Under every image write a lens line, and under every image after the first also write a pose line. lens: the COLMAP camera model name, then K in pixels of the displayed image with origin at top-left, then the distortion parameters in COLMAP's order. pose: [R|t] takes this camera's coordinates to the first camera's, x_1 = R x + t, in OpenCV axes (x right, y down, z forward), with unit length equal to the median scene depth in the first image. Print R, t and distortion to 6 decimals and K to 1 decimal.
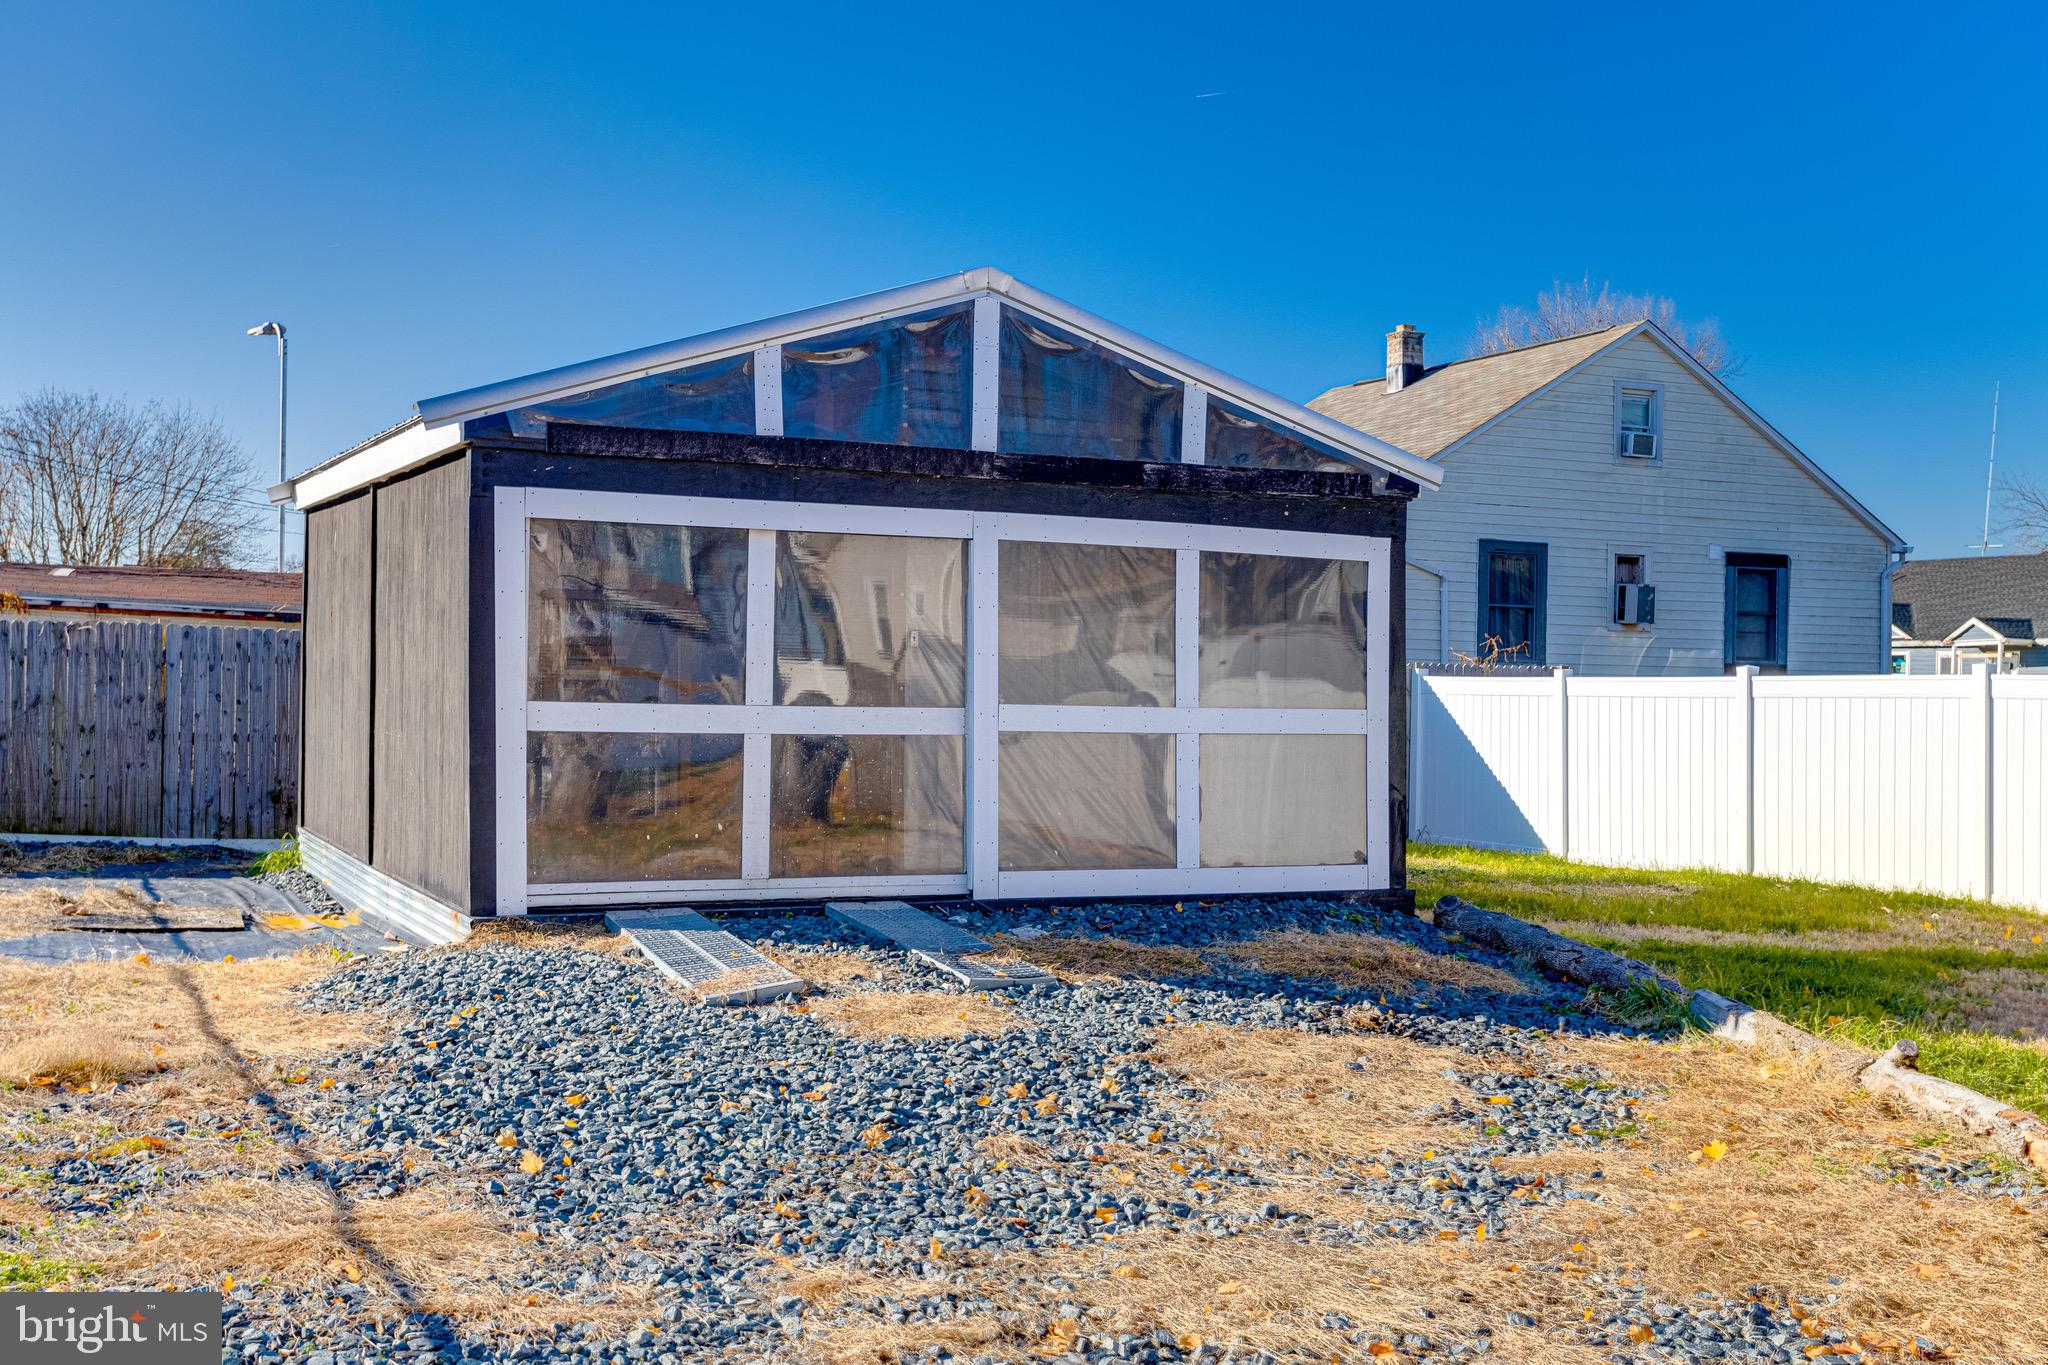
lens RADIAL K [[2187.9, 0, 1029.9], [0, 2187.9, 729.6], [0, 0, 1]] dist [0.011040, 0.004035]
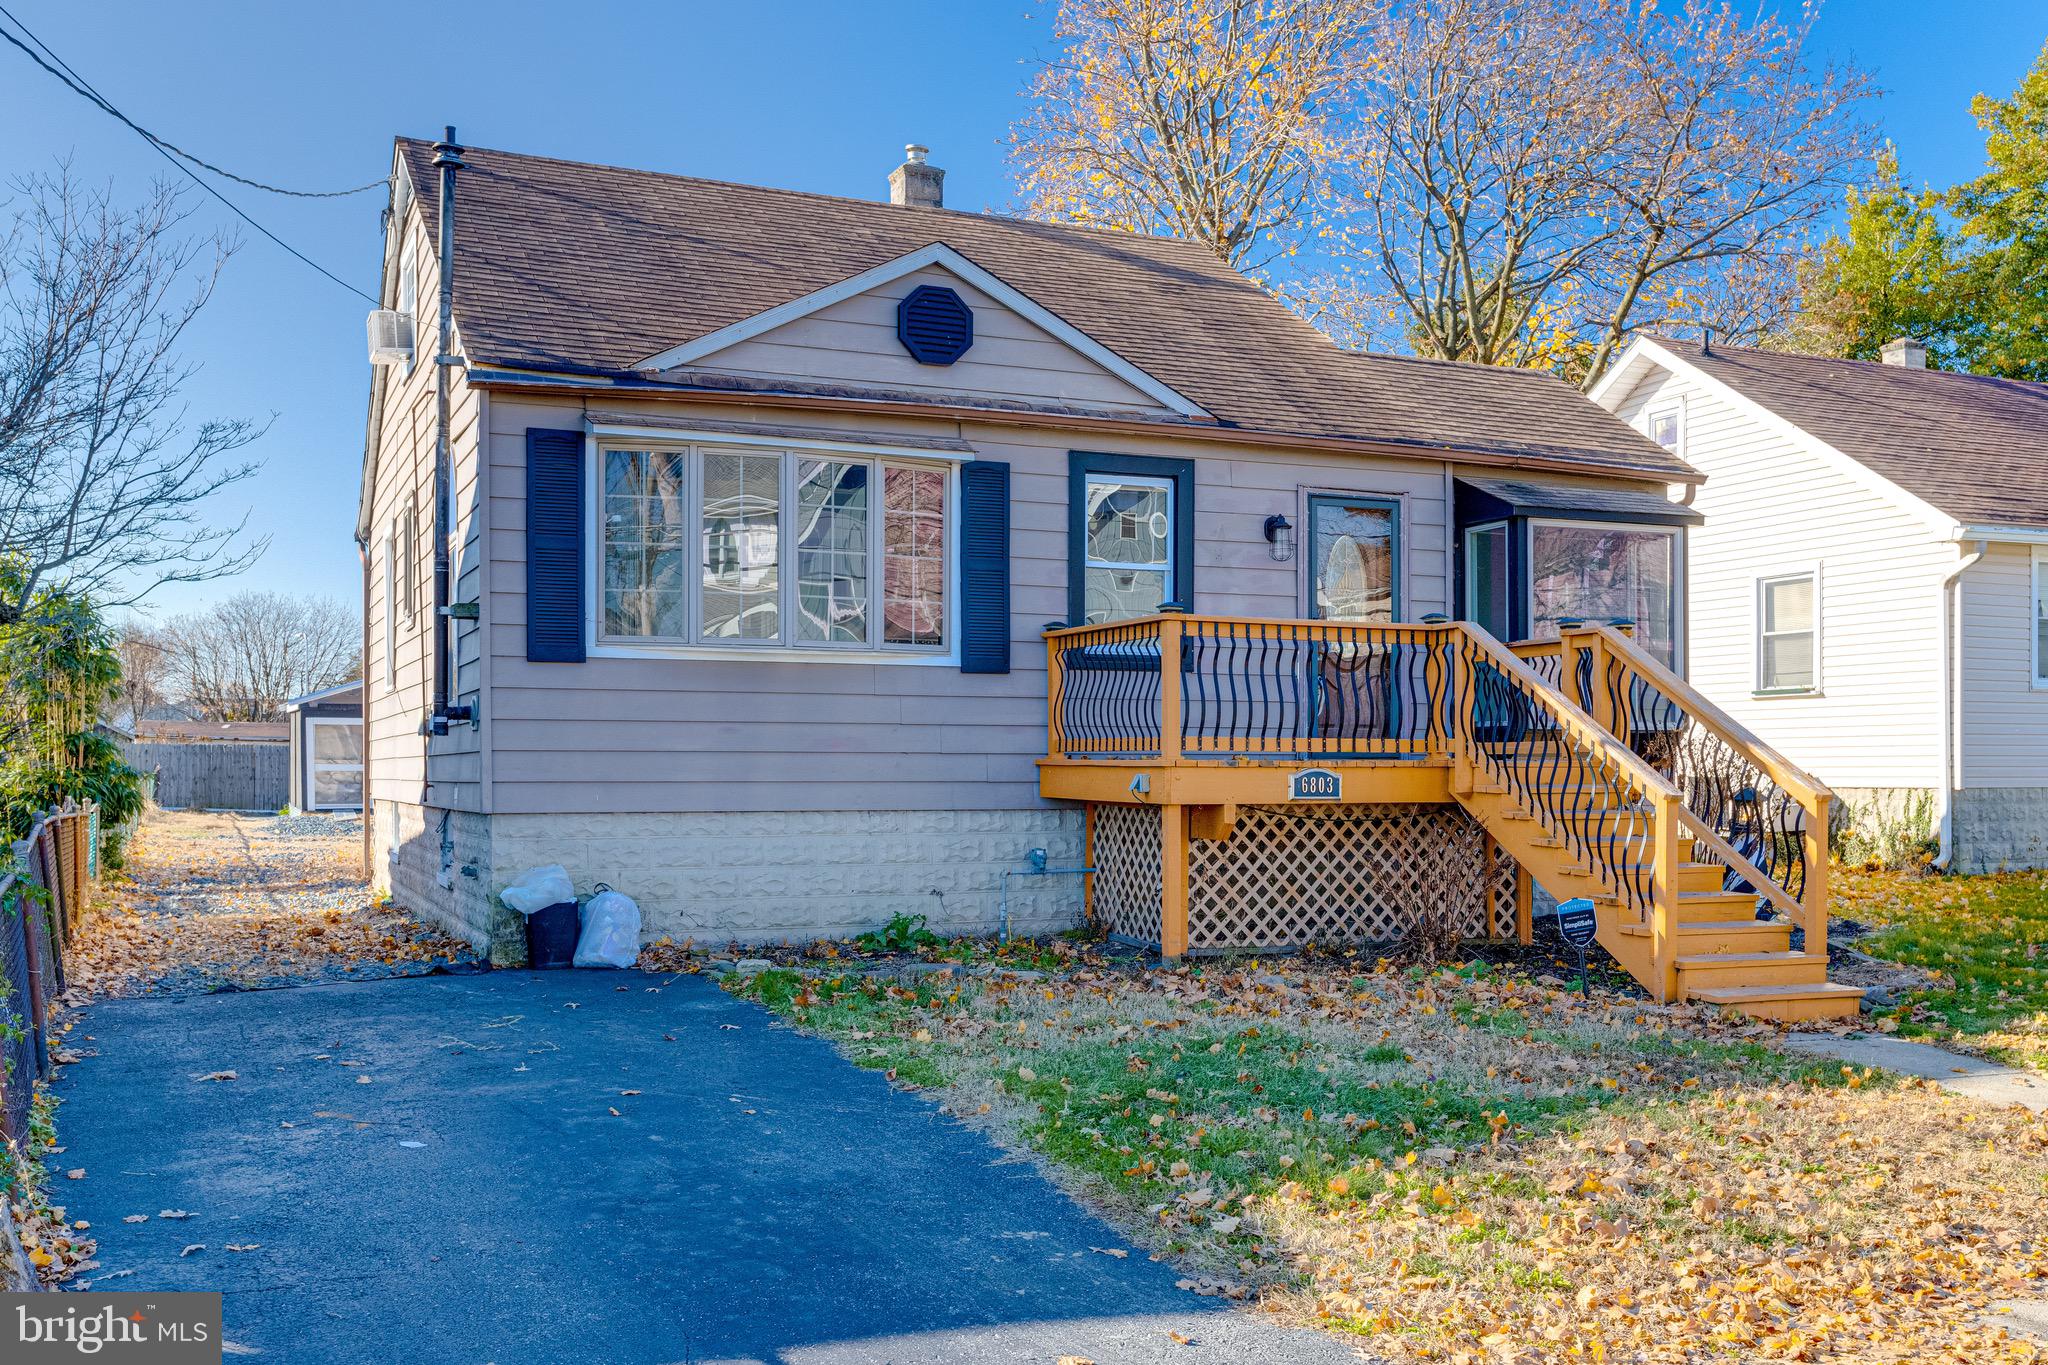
lens RADIAL K [[1945.0, 0, 1026.8], [0, 1945.0, 813.1], [0, 0, 1]] dist [0.094940, 0.003028]
pose [[0.998169, -0.016538, -0.058178, 1.115552], [0.016989, 0.999829, 0.007258, 0.063142], [0.058048, -0.008233, 0.998280, -2.258249]]
